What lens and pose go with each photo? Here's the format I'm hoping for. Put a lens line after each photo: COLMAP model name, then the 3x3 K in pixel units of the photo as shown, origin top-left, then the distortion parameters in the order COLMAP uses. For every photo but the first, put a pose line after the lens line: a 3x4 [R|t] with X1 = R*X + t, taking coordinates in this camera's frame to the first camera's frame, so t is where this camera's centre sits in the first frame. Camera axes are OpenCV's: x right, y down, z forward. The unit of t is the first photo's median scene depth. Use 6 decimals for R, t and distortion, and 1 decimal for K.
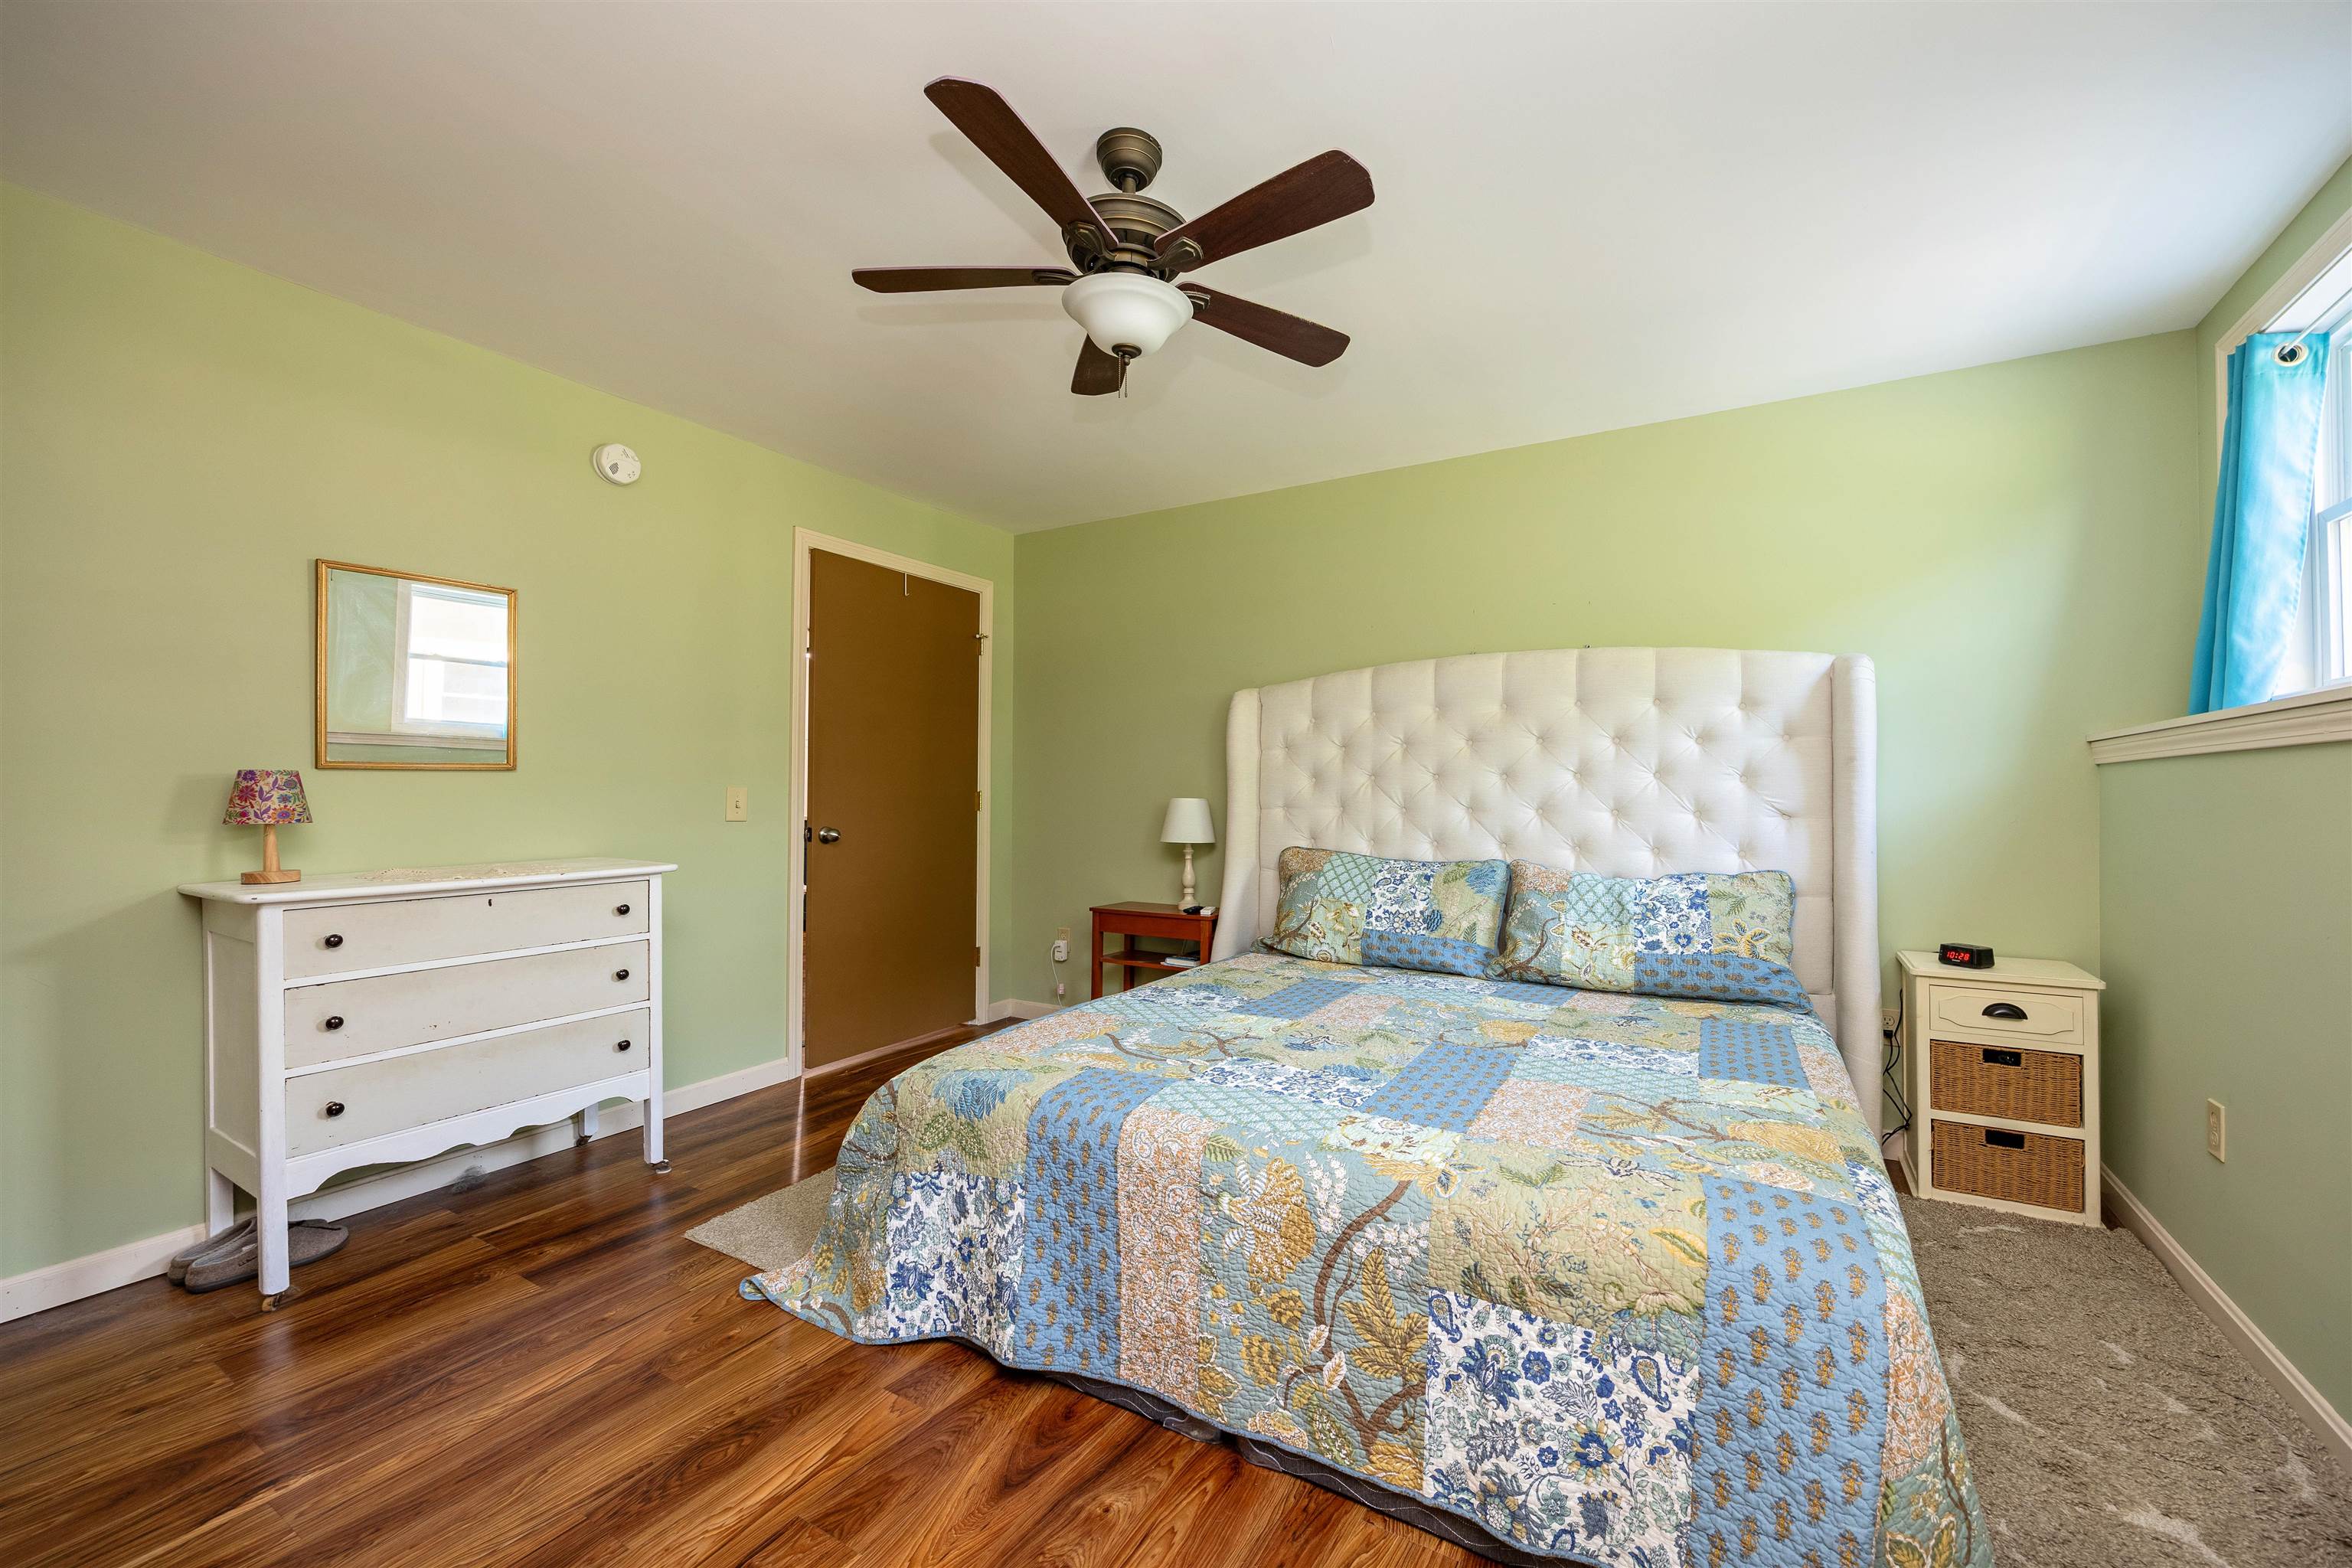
lens RADIAL K [[887.9, 0, 1184.2], [0, 887.9, 783.3], [0, 0, 1]] dist [-0.004513, 0.000015]
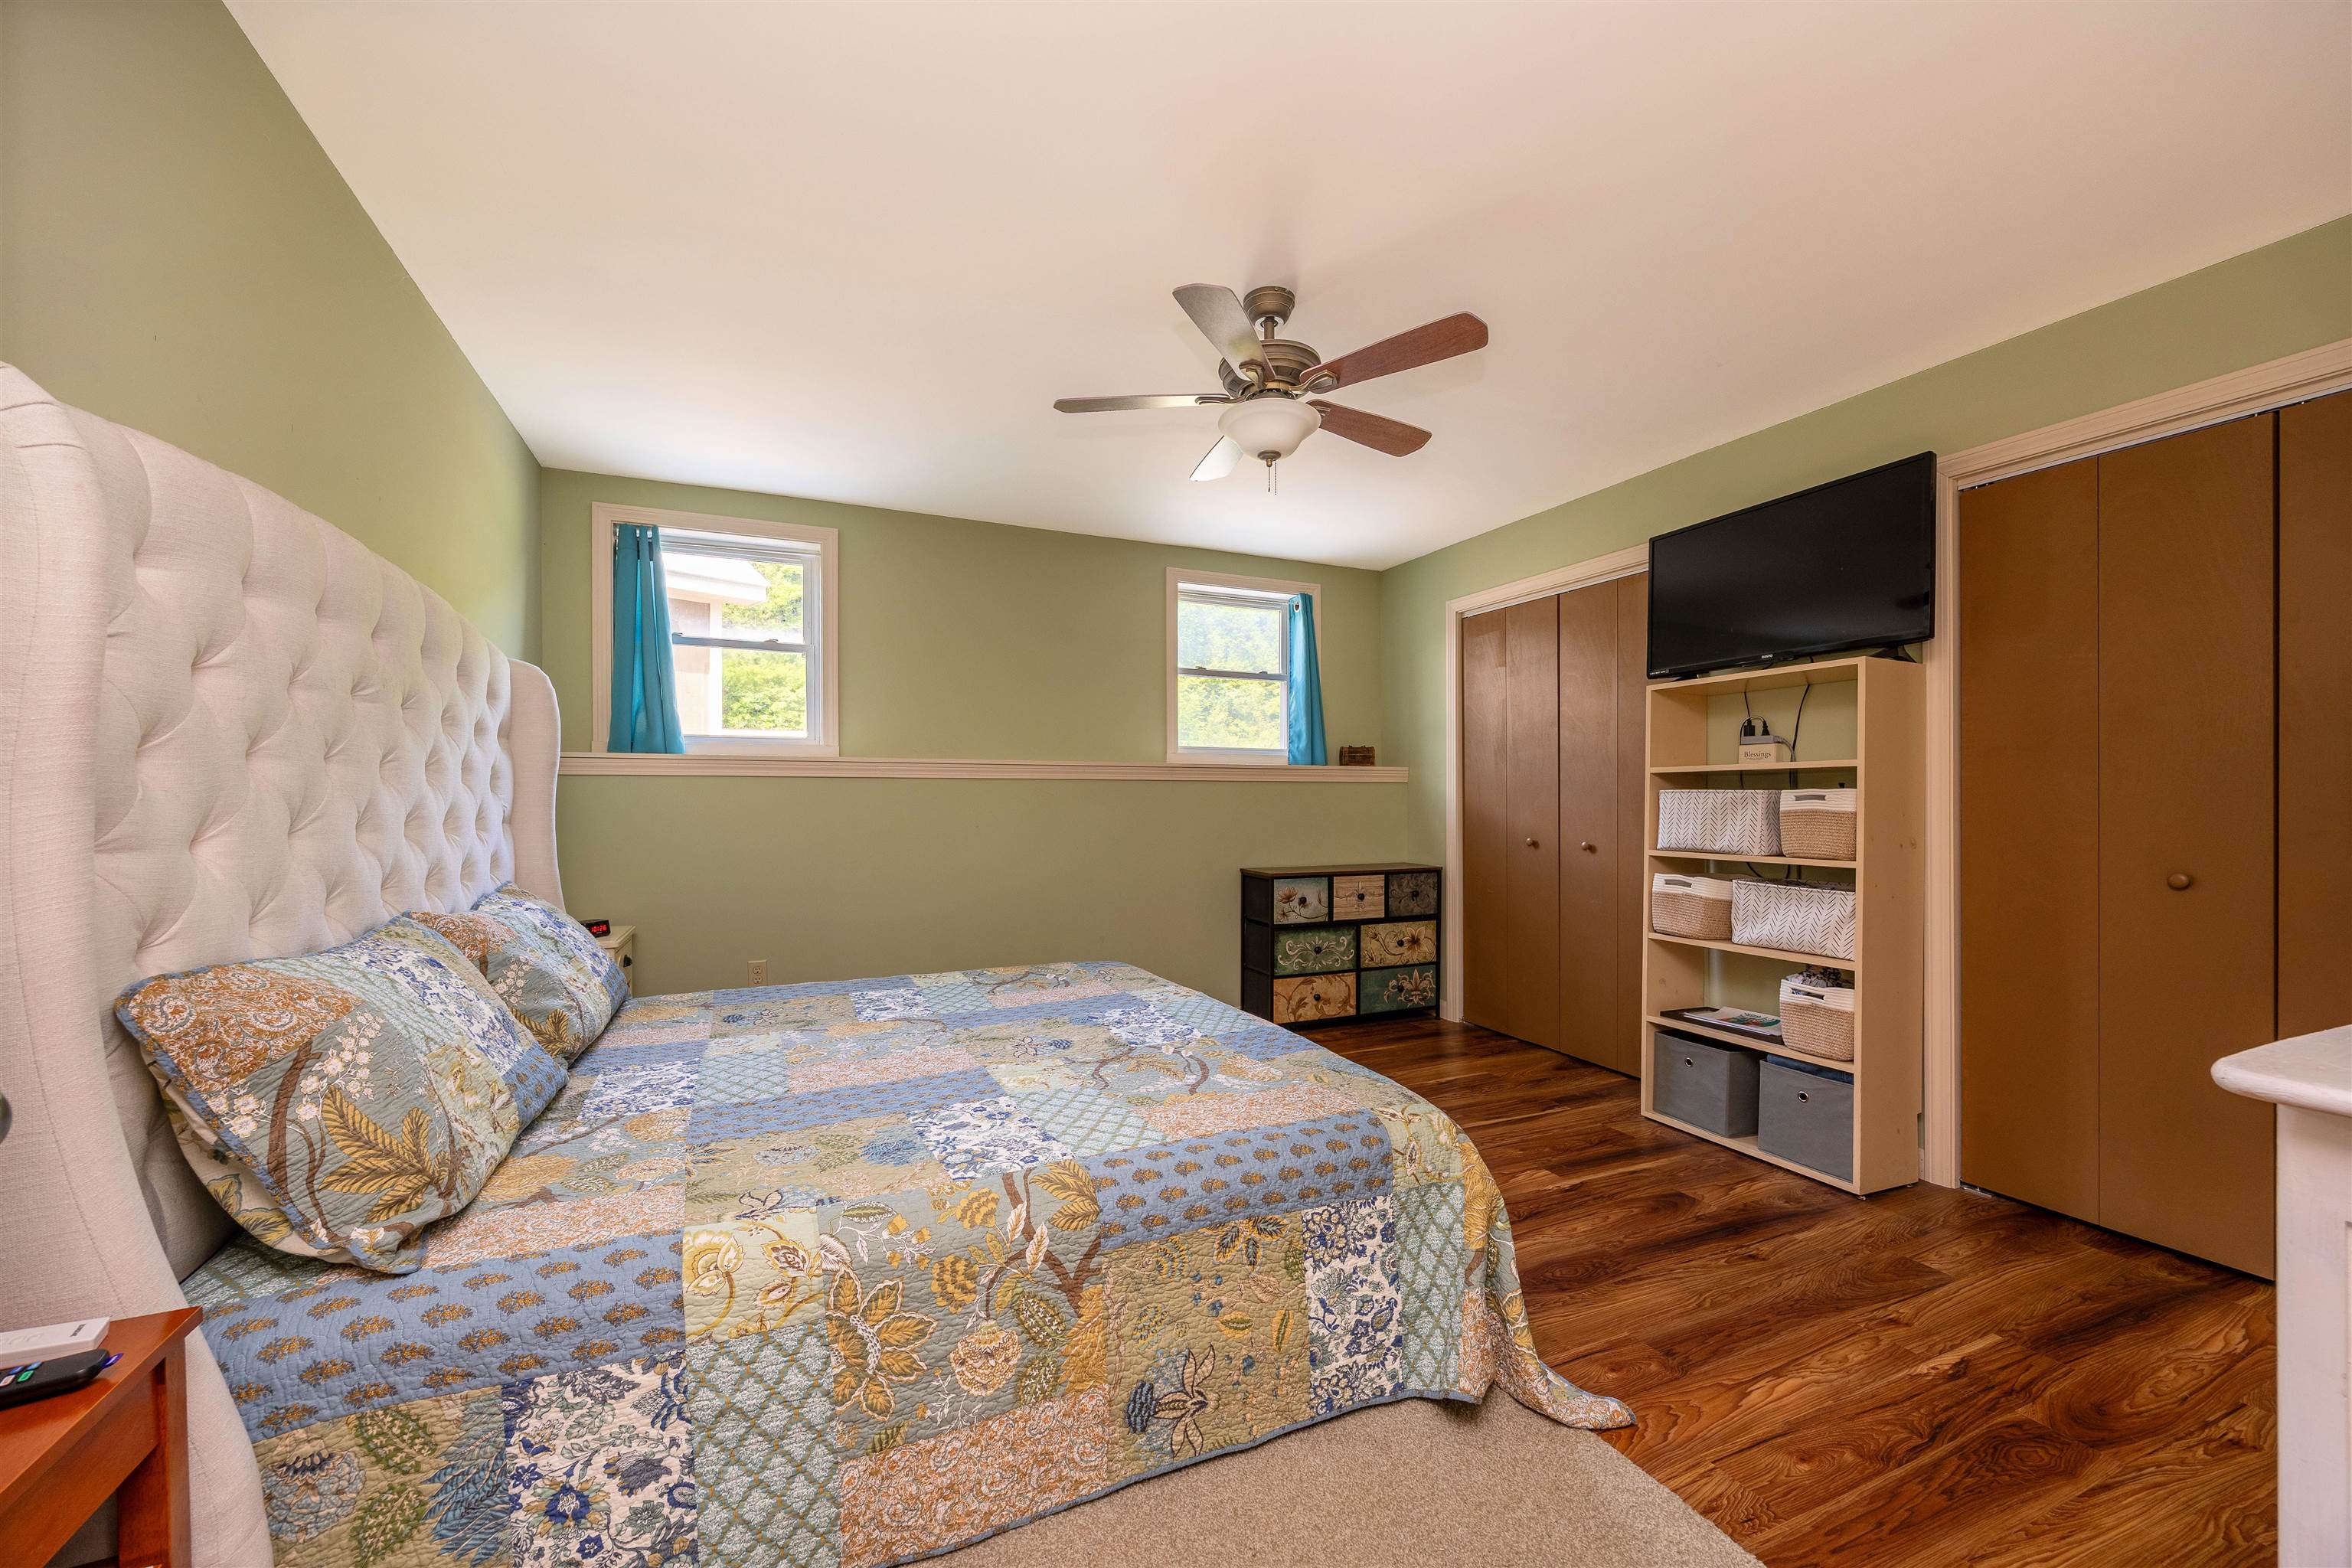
lens RADIAL K [[928.1, 0, 1178.4], [0, 928.1, 800.2], [0, 0, 1]] dist [-0.006914, -0.000581]
pose [[-0.830636, -0.004395, 0.556799, -0.700471], [-0.009838, 0.999929, -0.006784, 0.019950], [-0.556730, -0.011113, -0.830619, 2.175033]]
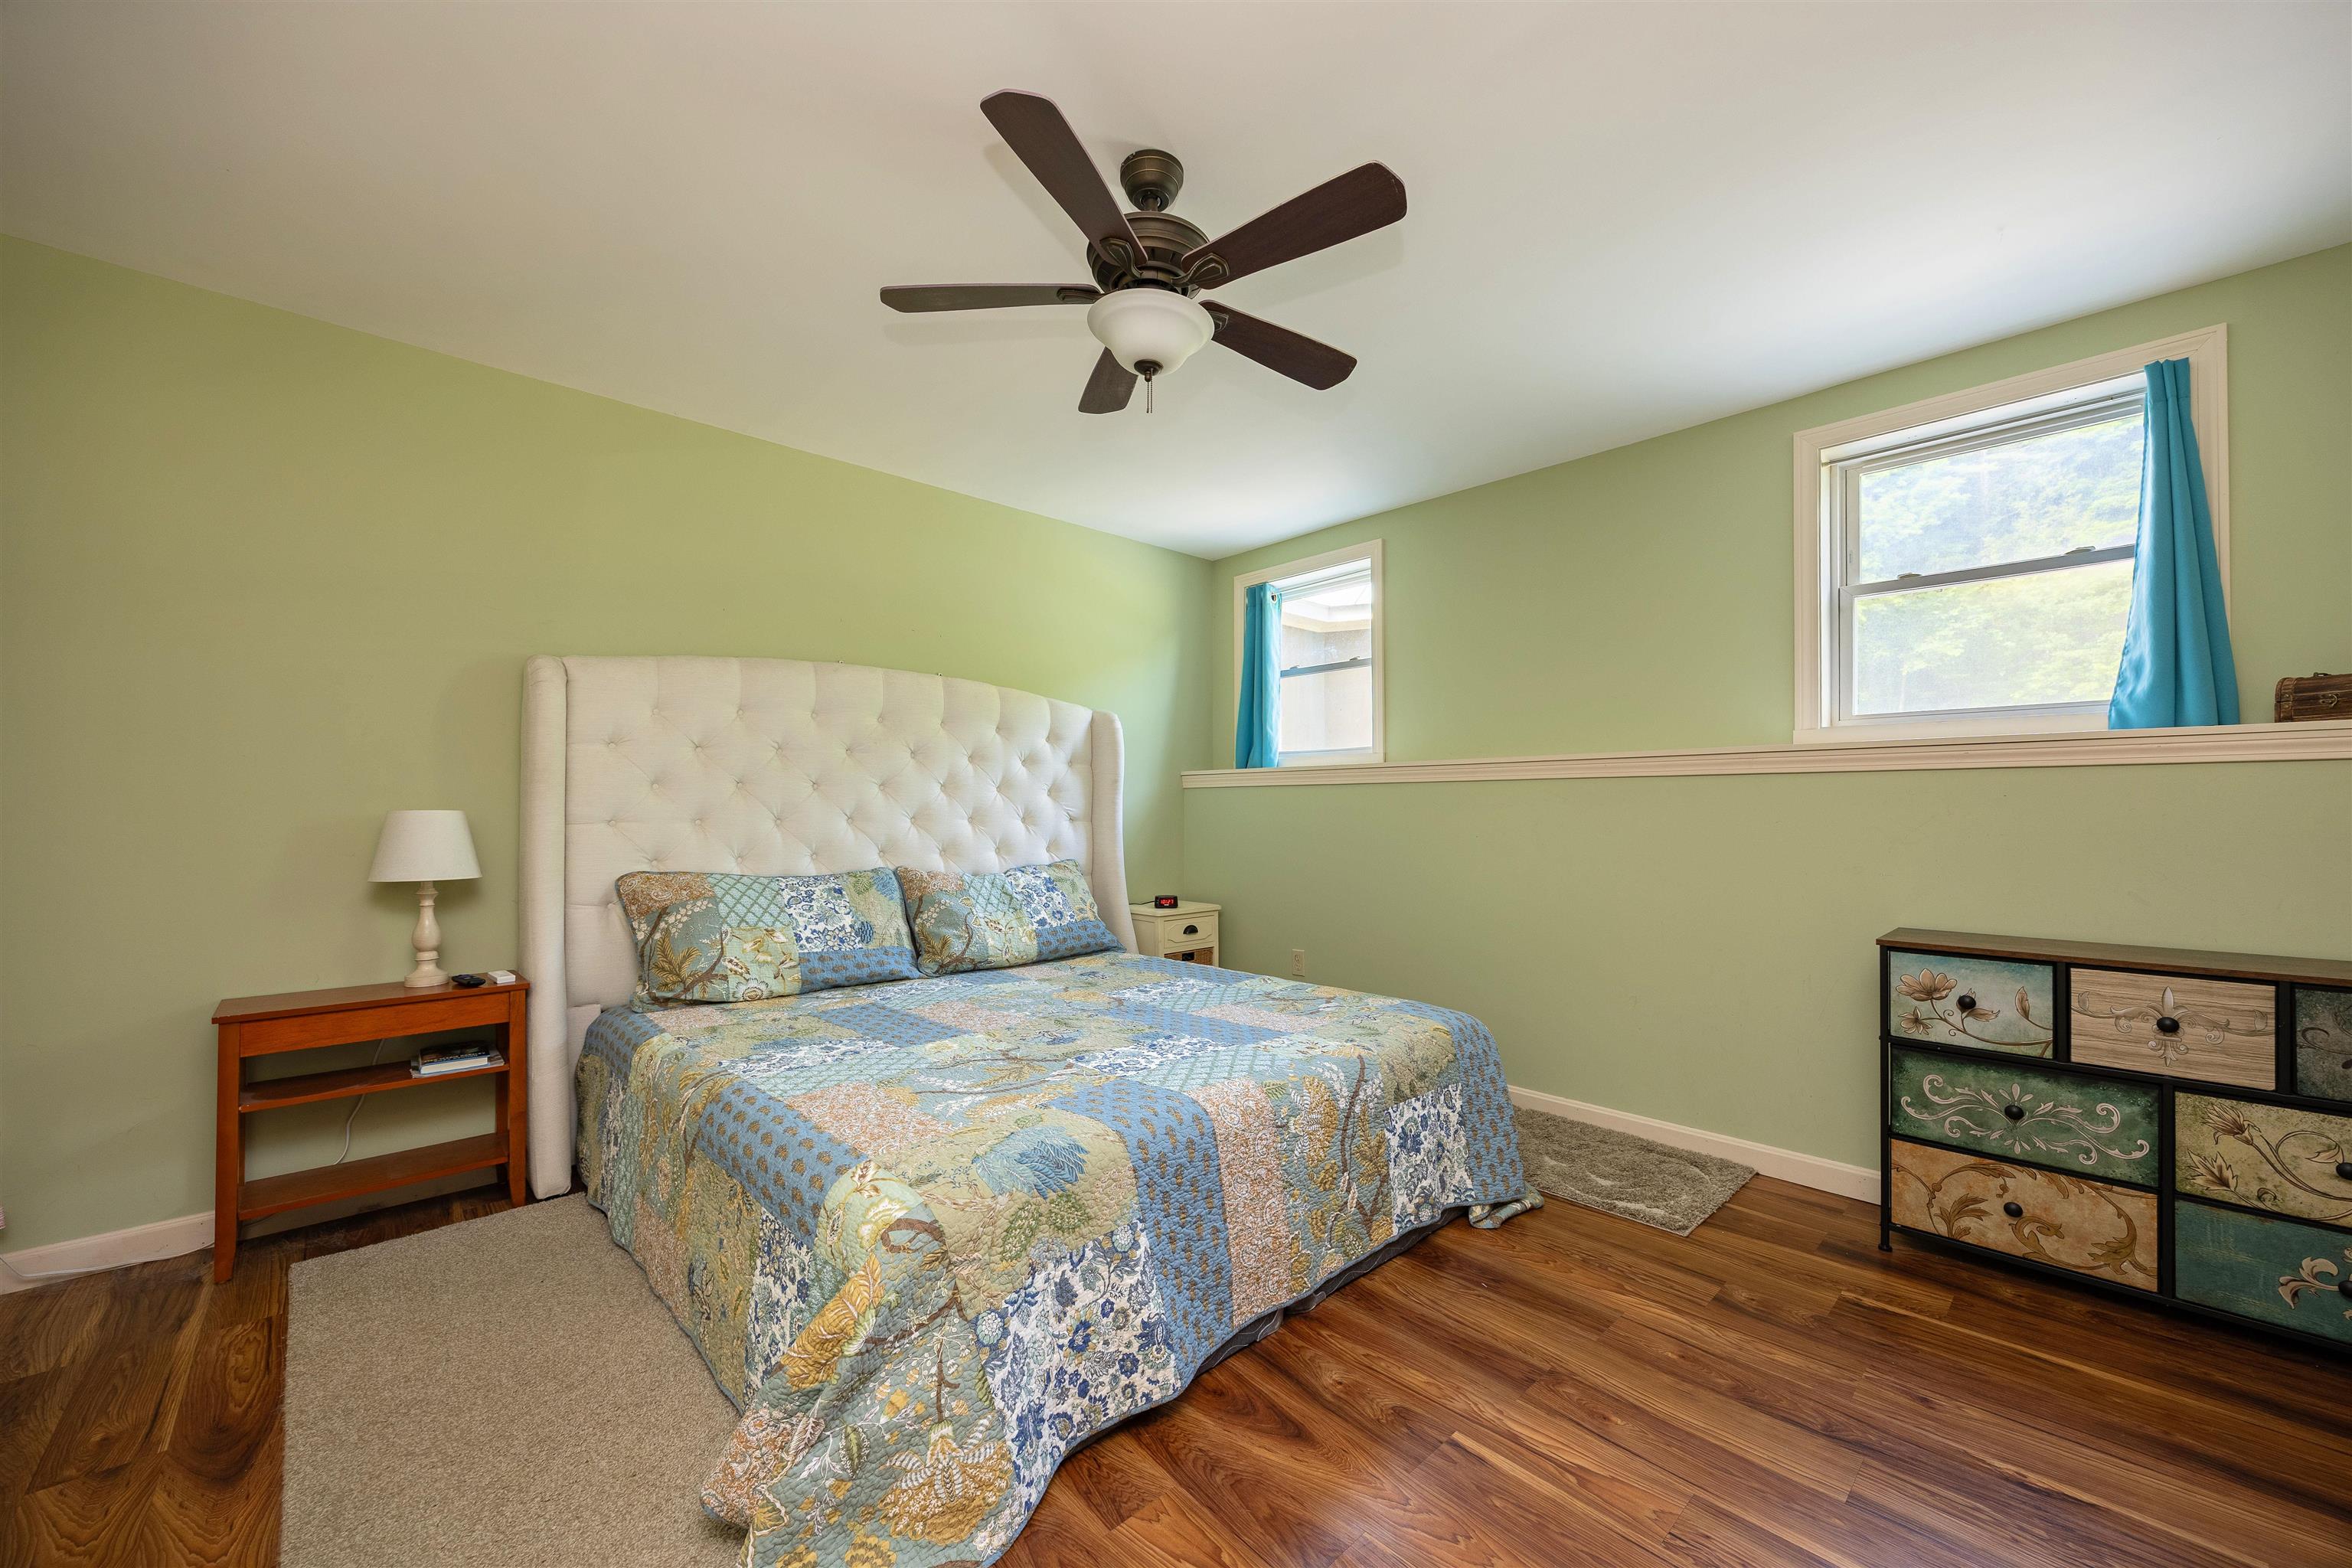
lens RADIAL K [[928.1, 0, 1178.4], [0, 928.1, 800.2], [0, 0, 1]] dist [-0.006914, -0.000581]
pose [[0.278693, 0.006403, 0.960359, -1.070632], [-0.011830, 0.999925, -0.003234, 0.012412], [-0.960307, -0.010460, 0.278748, 0.664700]]
